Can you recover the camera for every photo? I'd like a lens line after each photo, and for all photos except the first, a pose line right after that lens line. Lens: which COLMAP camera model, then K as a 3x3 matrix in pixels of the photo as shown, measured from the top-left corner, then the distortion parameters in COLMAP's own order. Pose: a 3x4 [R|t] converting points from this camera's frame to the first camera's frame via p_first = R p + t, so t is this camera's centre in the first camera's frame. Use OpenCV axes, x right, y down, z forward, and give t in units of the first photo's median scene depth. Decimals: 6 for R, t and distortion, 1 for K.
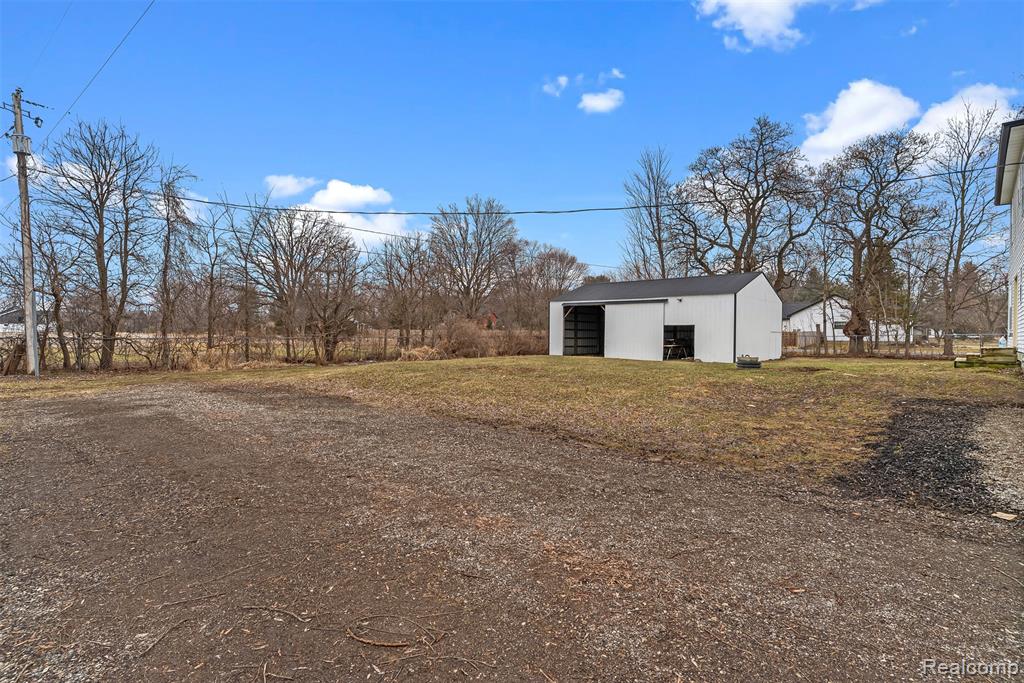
lens RADIAL K [[518.4, 0, 510.7], [0, 518.4, 346.1], [0, 0, 1]] dist [0.000294, 0.000078]
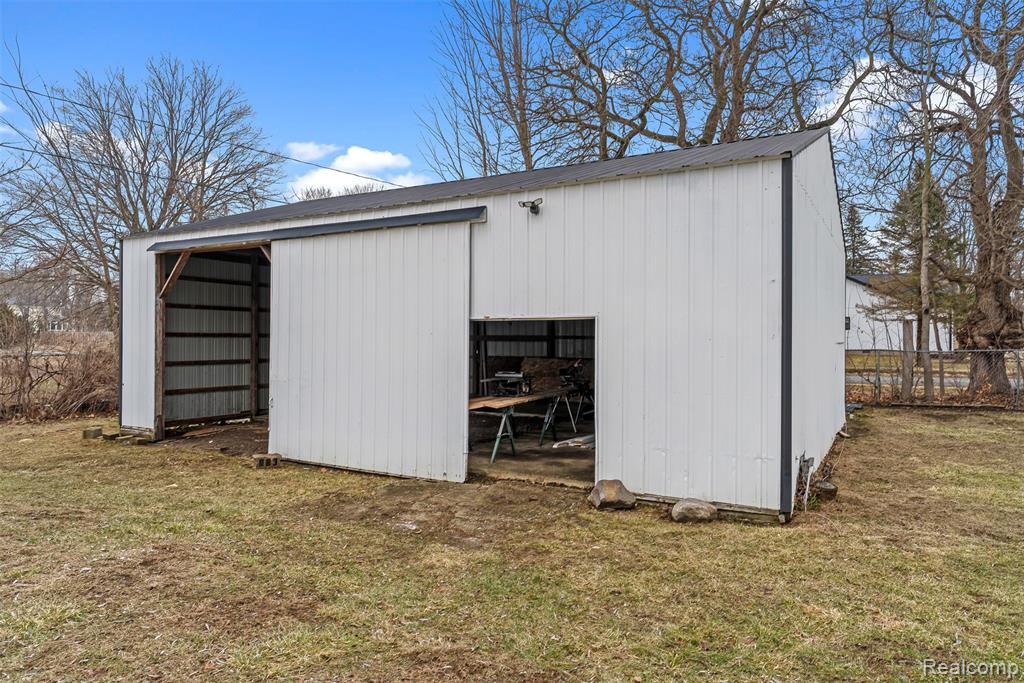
lens RADIAL K [[677.4, 0, 512.4], [0, 677.4, 339.4], [0, 0, 1]] dist [0.001137, -0.000155]
pose [[0.979235, -0.002727, 0.202712, 0.217611], [0.006009, 0.999861, -0.015577, -0.023132], [-0.202642, 0.016472, 0.979114, 0.603718]]
